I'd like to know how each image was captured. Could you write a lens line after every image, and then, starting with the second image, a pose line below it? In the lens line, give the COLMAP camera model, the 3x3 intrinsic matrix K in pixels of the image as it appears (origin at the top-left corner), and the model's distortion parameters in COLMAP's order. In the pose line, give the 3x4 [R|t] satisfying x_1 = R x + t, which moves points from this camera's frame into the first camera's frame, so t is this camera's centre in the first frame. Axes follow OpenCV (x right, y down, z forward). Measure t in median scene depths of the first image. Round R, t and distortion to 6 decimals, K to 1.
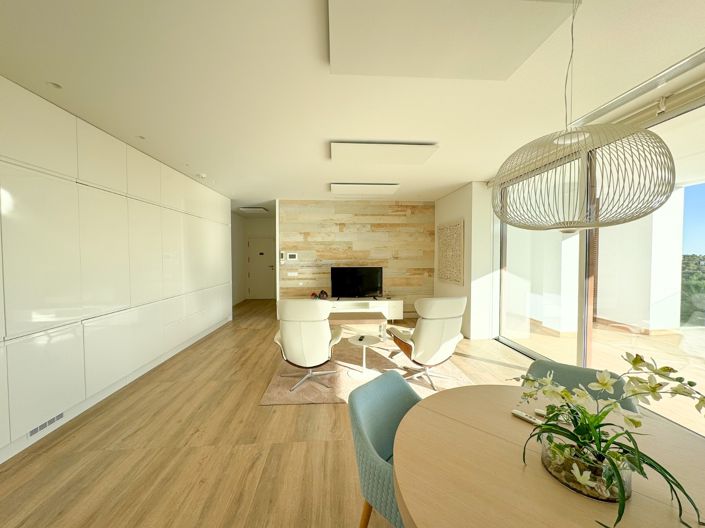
lens RADIAL K [[280.6, 0, 353.7], [0, 280.6, 263.2], [0, 0, 1]] dist [-0.002592, 0.000060]
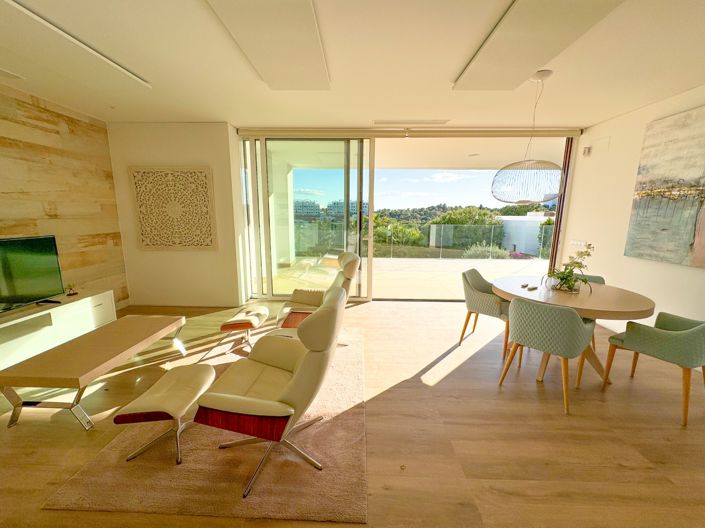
lens RADIAL K [[280.6, 0, 349.7], [0, 280.6, 265.1], [0, 0, 1]] dist [-0.002592, 0.000060]
pose [[0.092034, -0.178552, 0.979617, -0.339782], [0.019187, 0.983927, 0.177535, -0.012534], [-0.995571, 0.002457, 0.093981, 0.449038]]
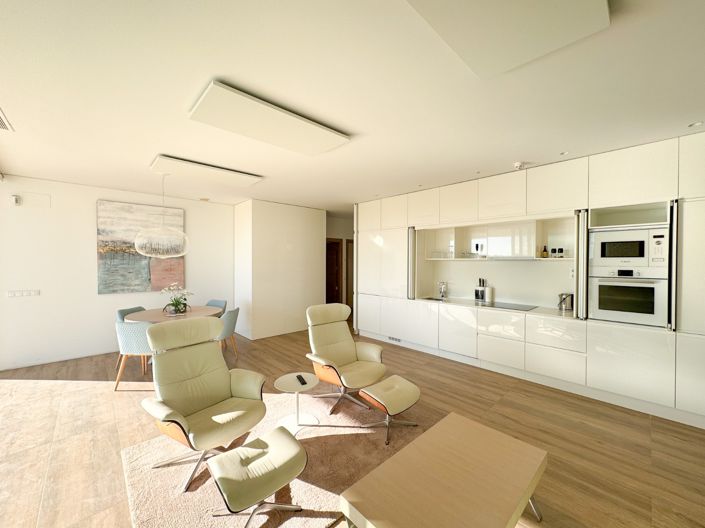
lens RADIAL K [[280.6, 0, 352.1], [0, 280.6, 263.7], [0, 0, 1]] dist [-0.002592, 0.000060]
pose [[-0.773082, 0.005295, -0.634284, 0.228625], [-0.019592, 0.999289, 0.032221, -0.038752], [0.634004, 0.037337, -0.772428, 0.954072]]
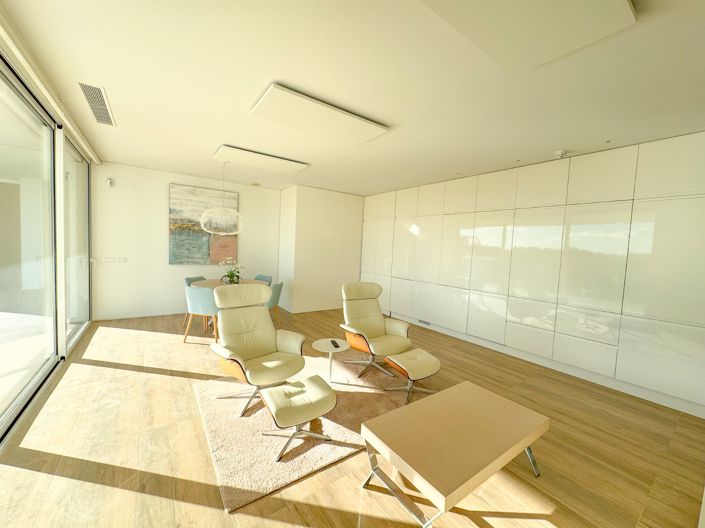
lens RADIAL K [[280.6, 0, 351.7], [0, 280.6, 263.4], [0, 0, 1]] dist [-0.002592, 0.000060]
pose [[-0.851156, -0.008228, -0.524848, 0.252925], [-0.059860, 0.994876, 0.081479, -0.028822], [0.521489, 0.100768, -0.847287, 1.000334]]
